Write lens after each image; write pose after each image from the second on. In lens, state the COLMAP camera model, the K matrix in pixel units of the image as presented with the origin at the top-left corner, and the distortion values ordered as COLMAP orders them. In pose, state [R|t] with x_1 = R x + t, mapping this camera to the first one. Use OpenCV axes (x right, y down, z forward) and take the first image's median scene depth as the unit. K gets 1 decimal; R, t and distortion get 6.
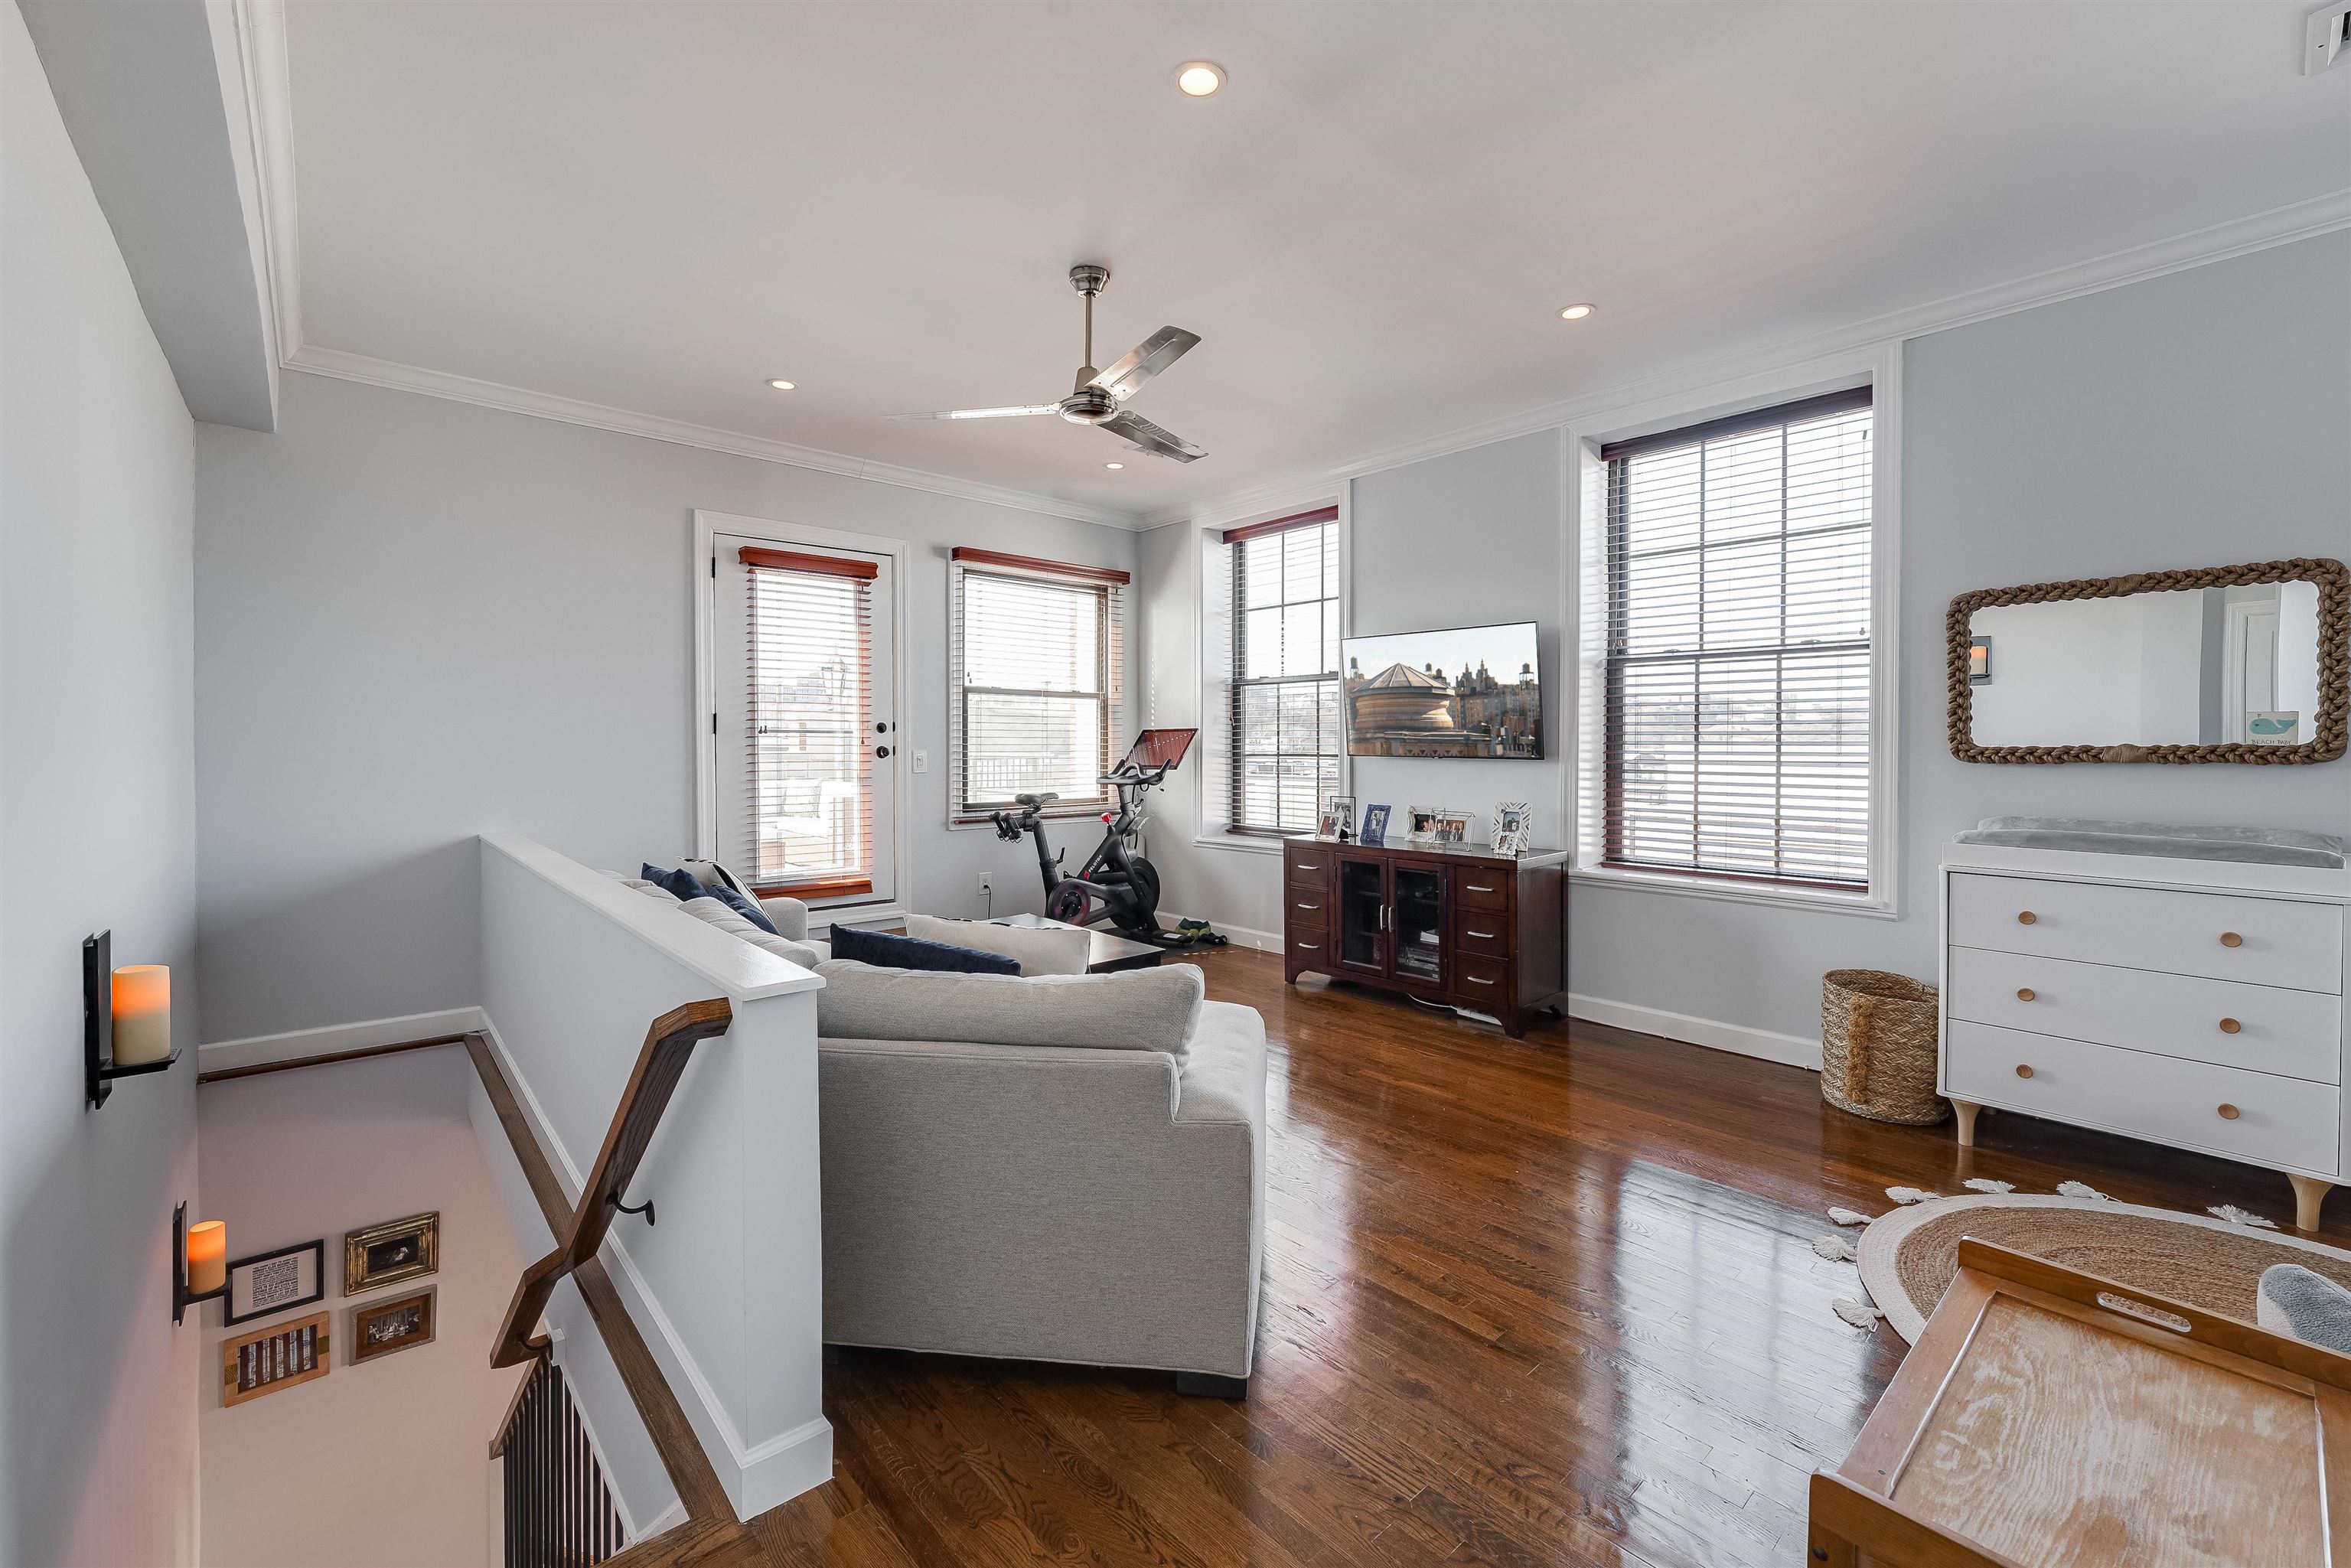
lens RADIAL K [[958.3, 0, 1185.5], [0, 958.3, 744.9], [0, 0, 1]] dist [-0.013169, 0.001772]
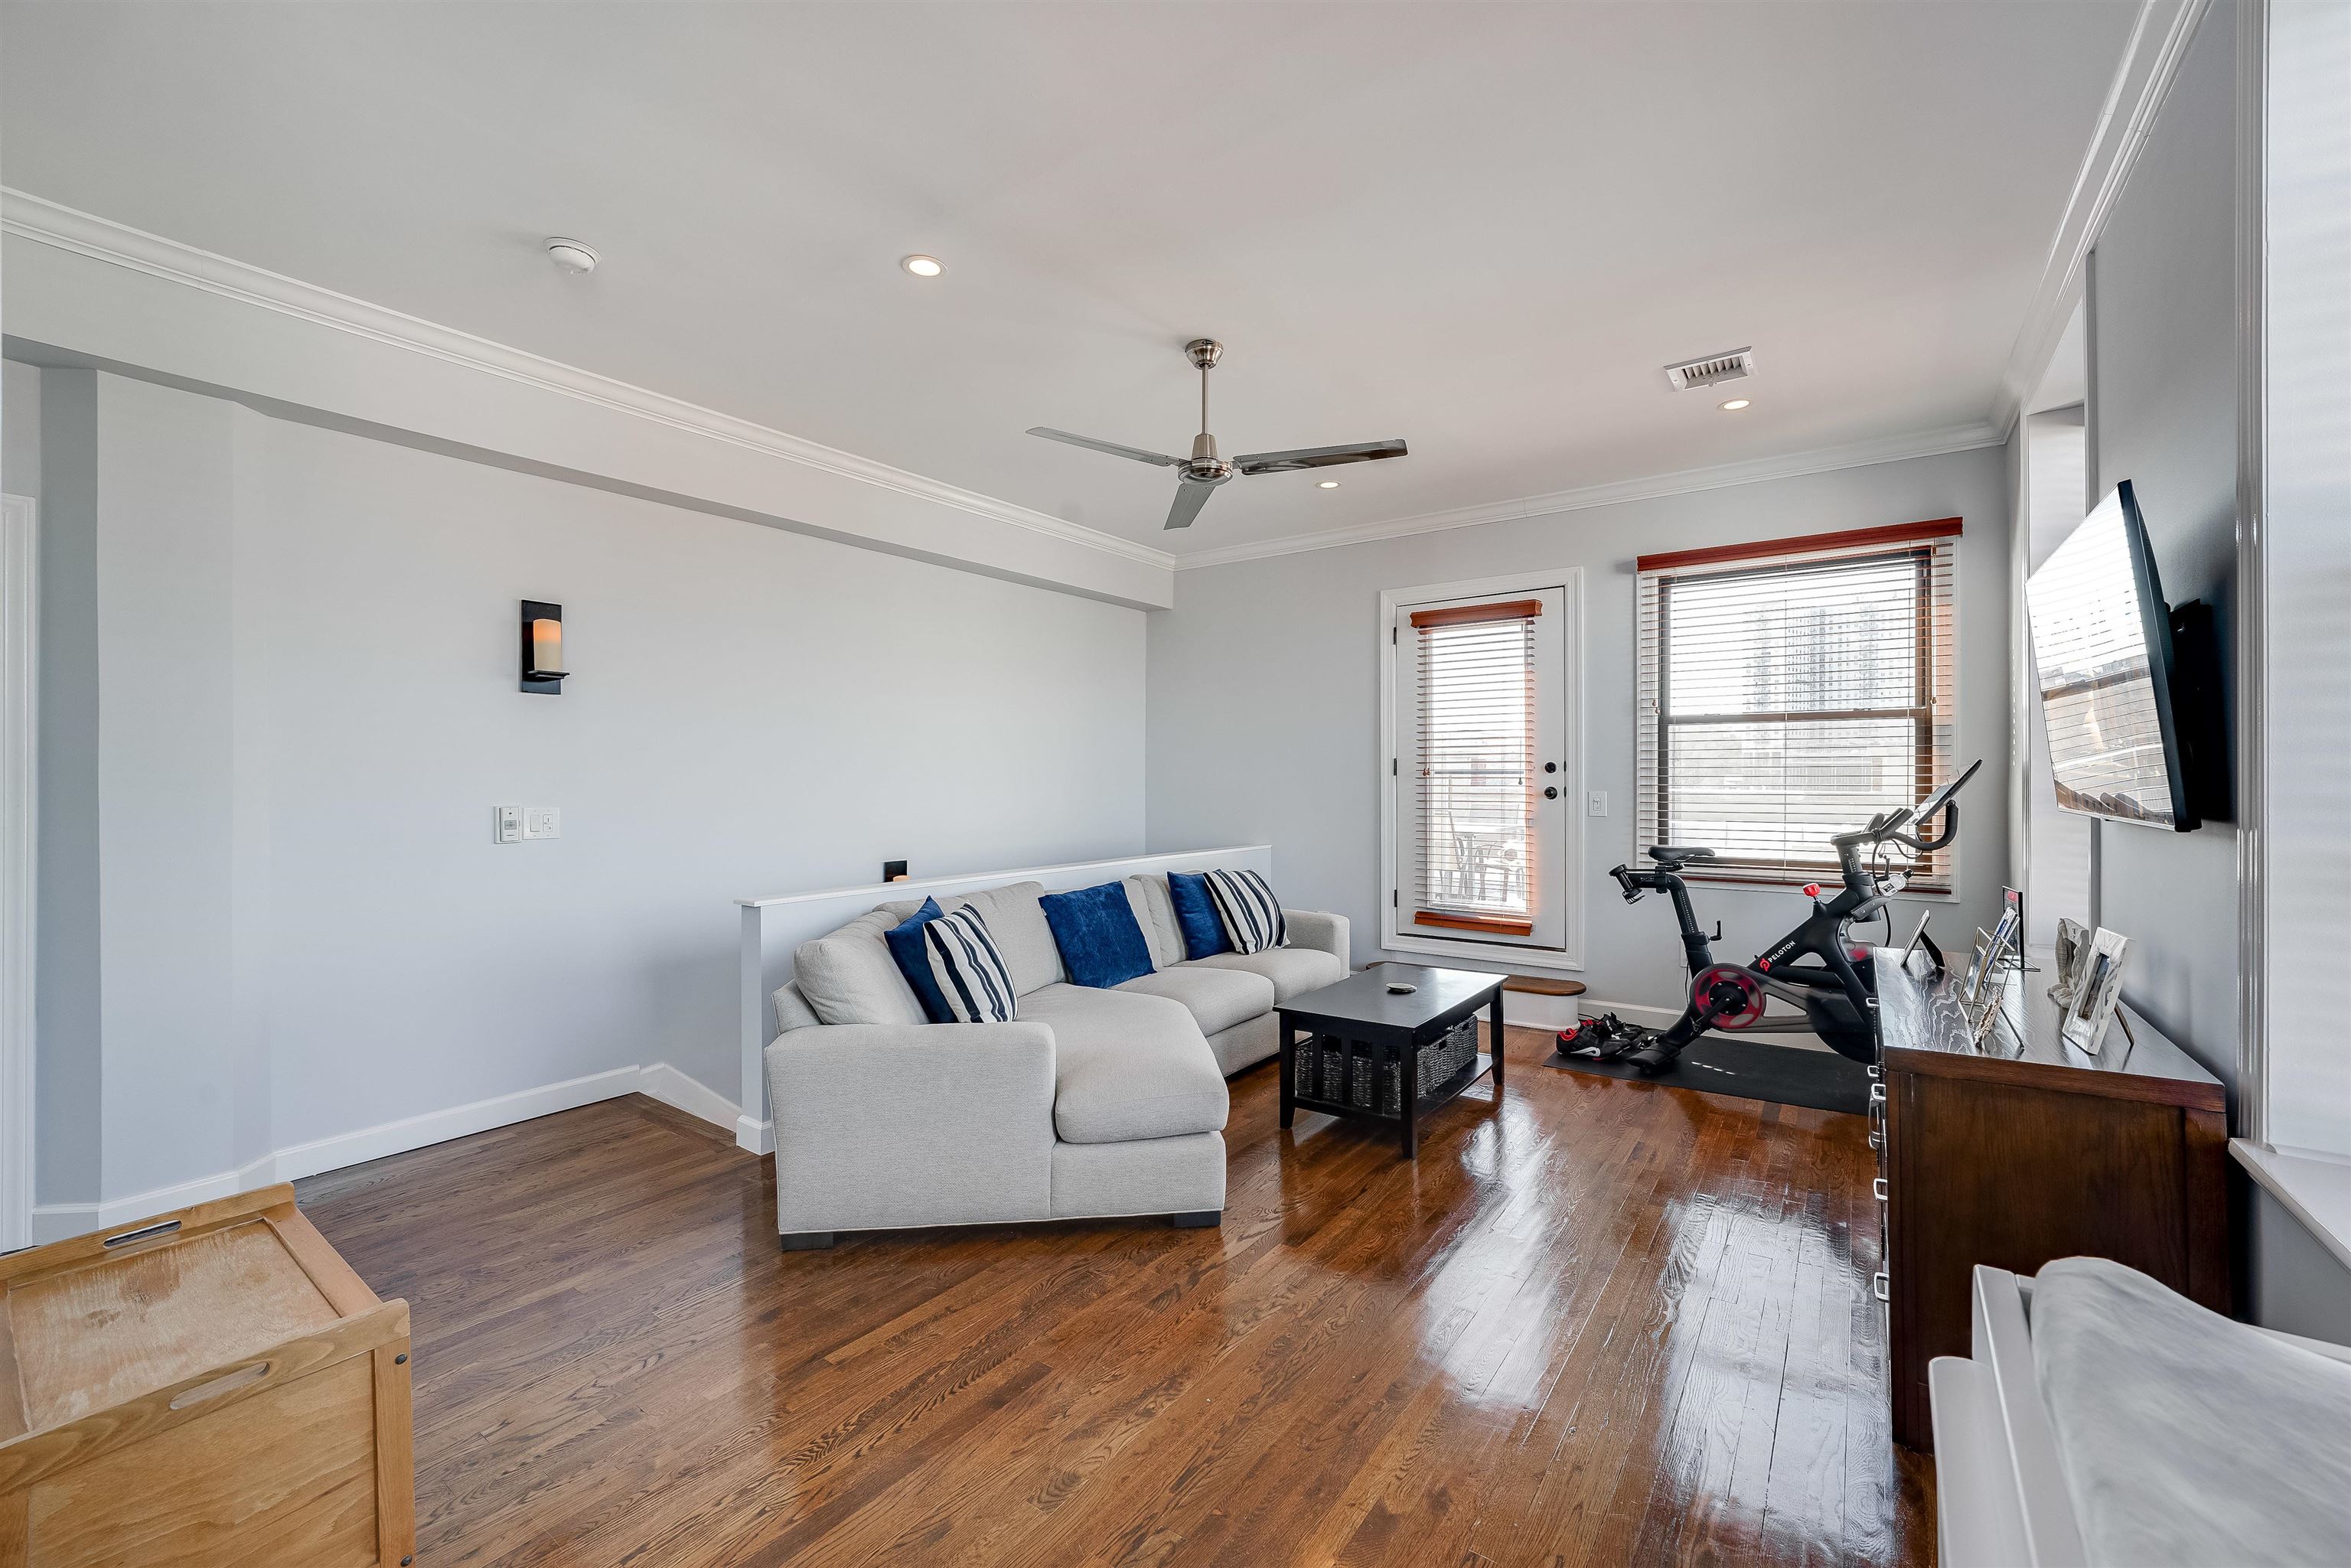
lens RADIAL K [[958.3, 0, 1209.4], [0, 958.3, 769.4], [0, 0, 1]] dist [-0.013169, 0.001772]
pose [[0.232942, -0.012025, -0.972416, 0.534928], [0.000485, 0.999925, -0.012249, -0.004537], [0.972490, 0.002382, 0.232931, 0.439507]]
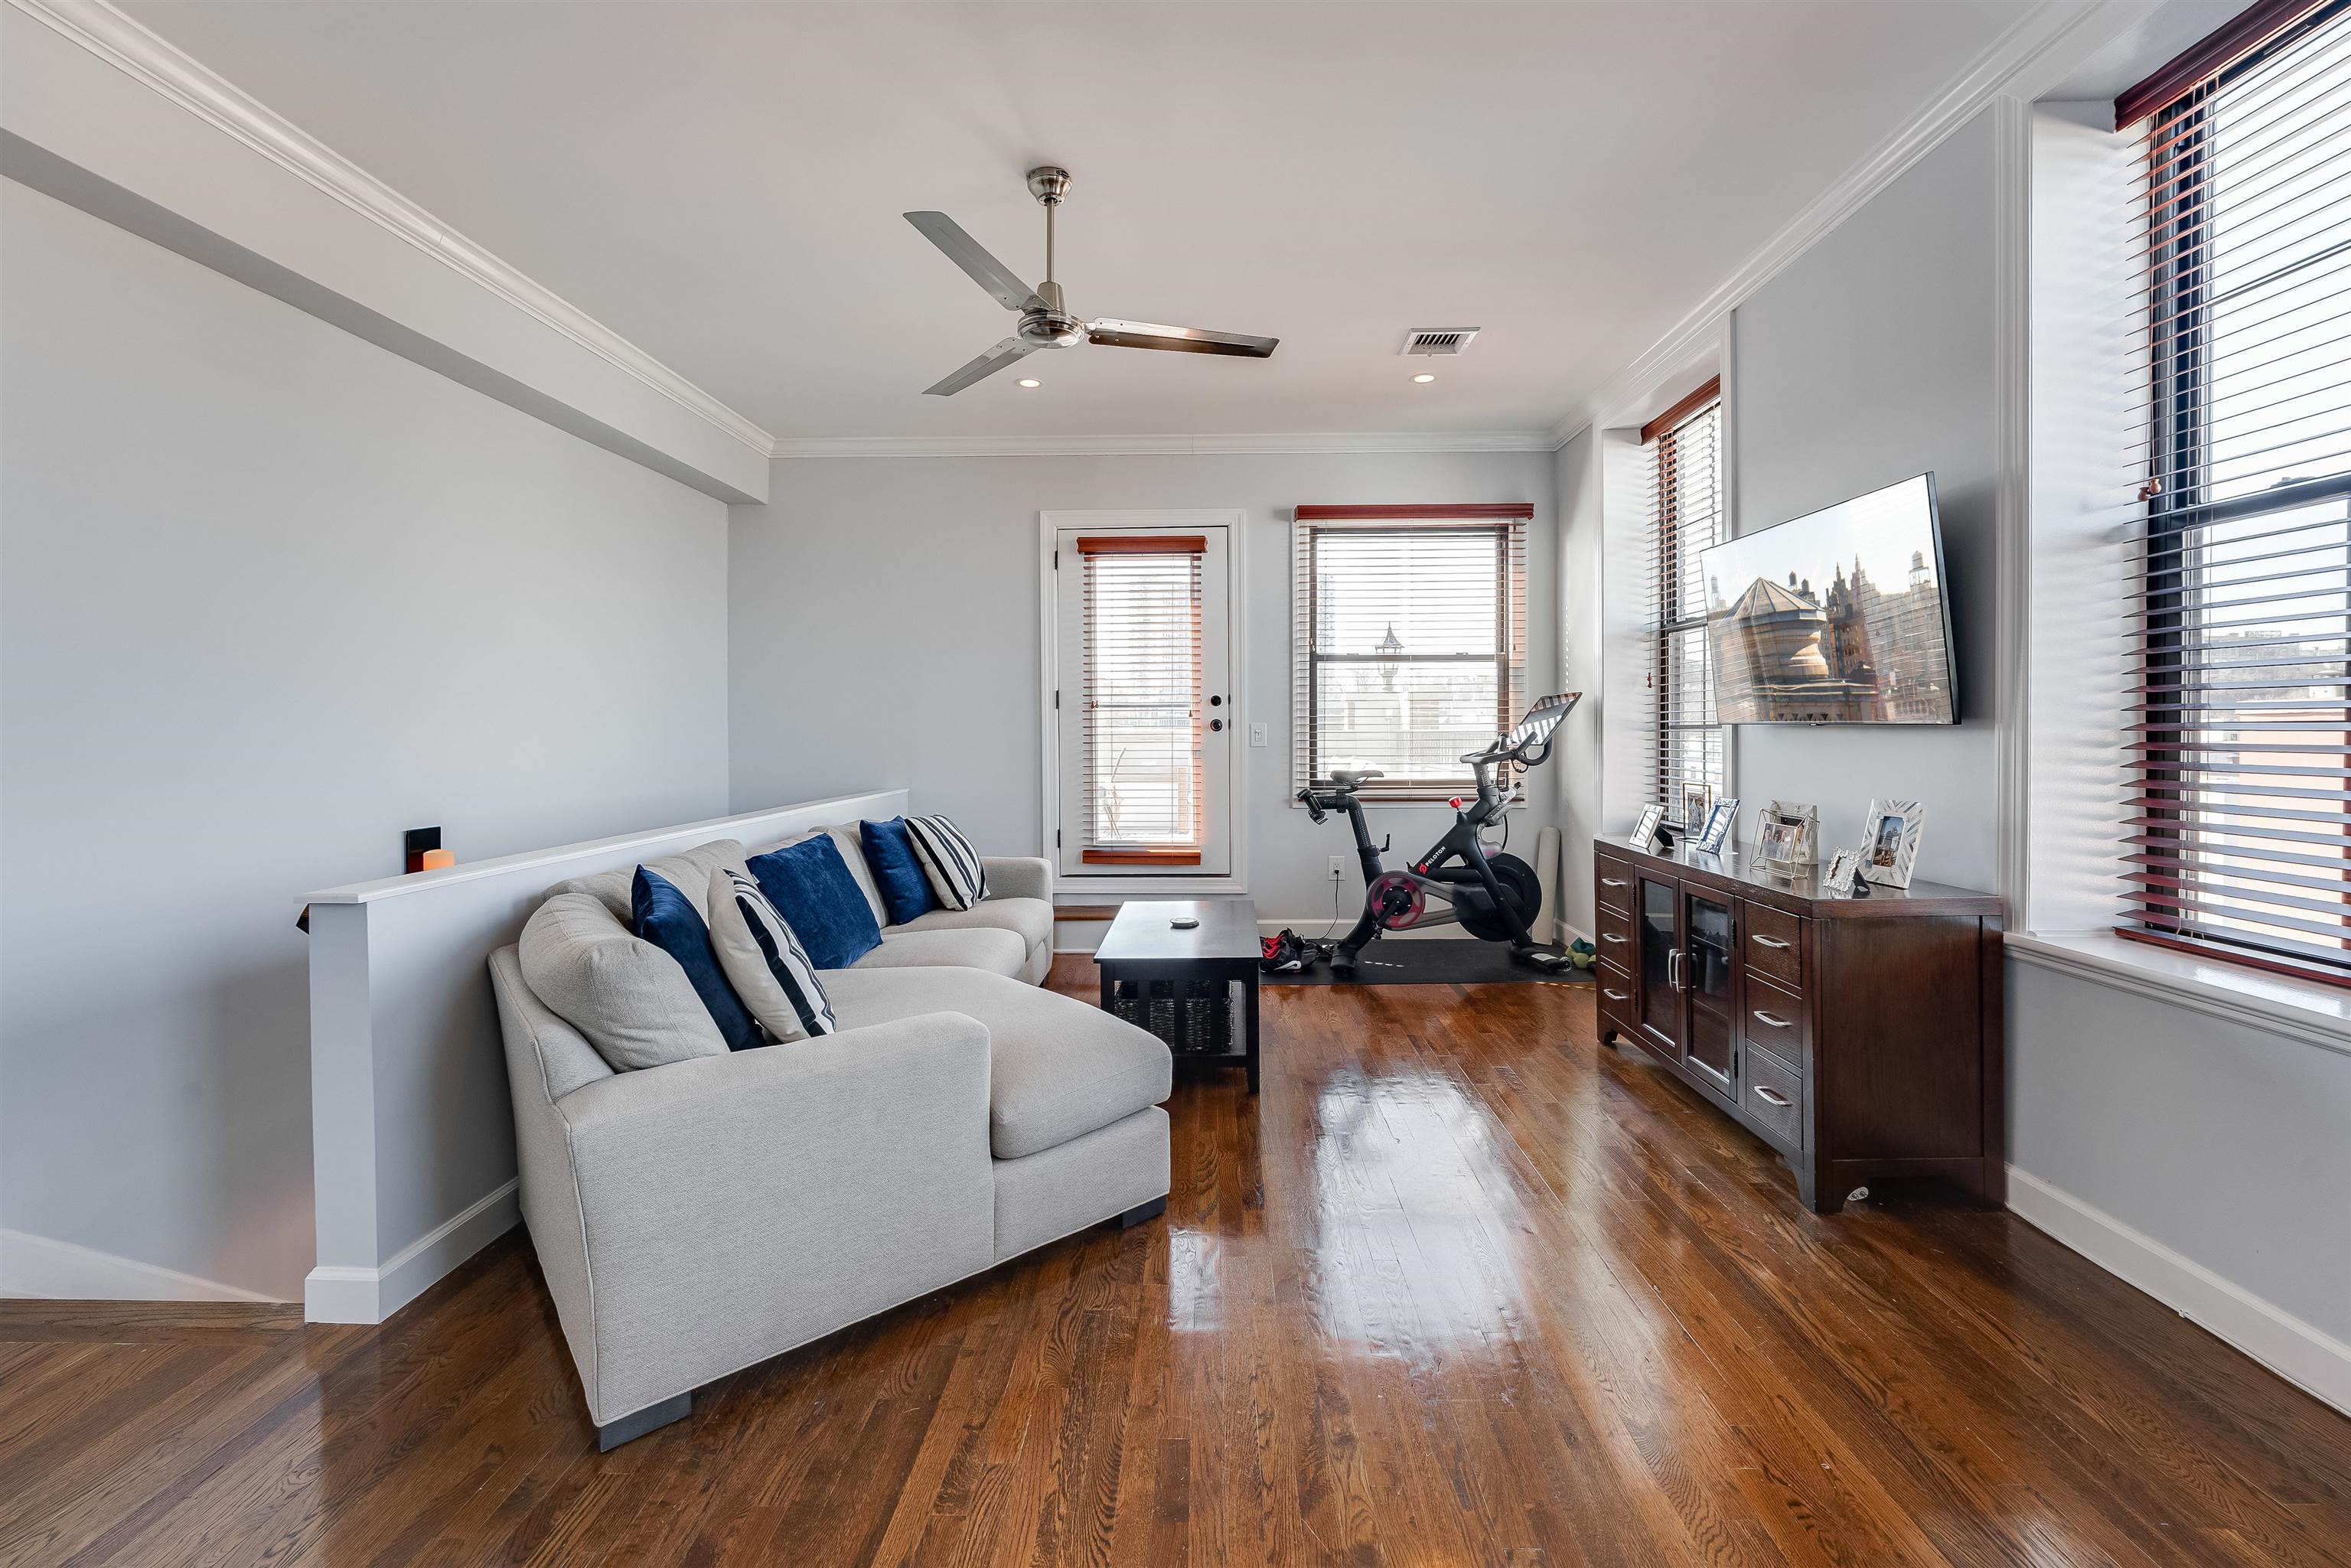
lens RADIAL K [[958.3, 0, 1216.6], [0, 958.3, 737.3], [0, 0, 1]] dist [-0.013169, 0.001772]
pose [[0.737945, 0.000148, -0.674861, 0.352952], [0.006501, 0.999952, 0.007328, 0.012588], [0.674829, -0.009795, 0.737909, 0.263057]]
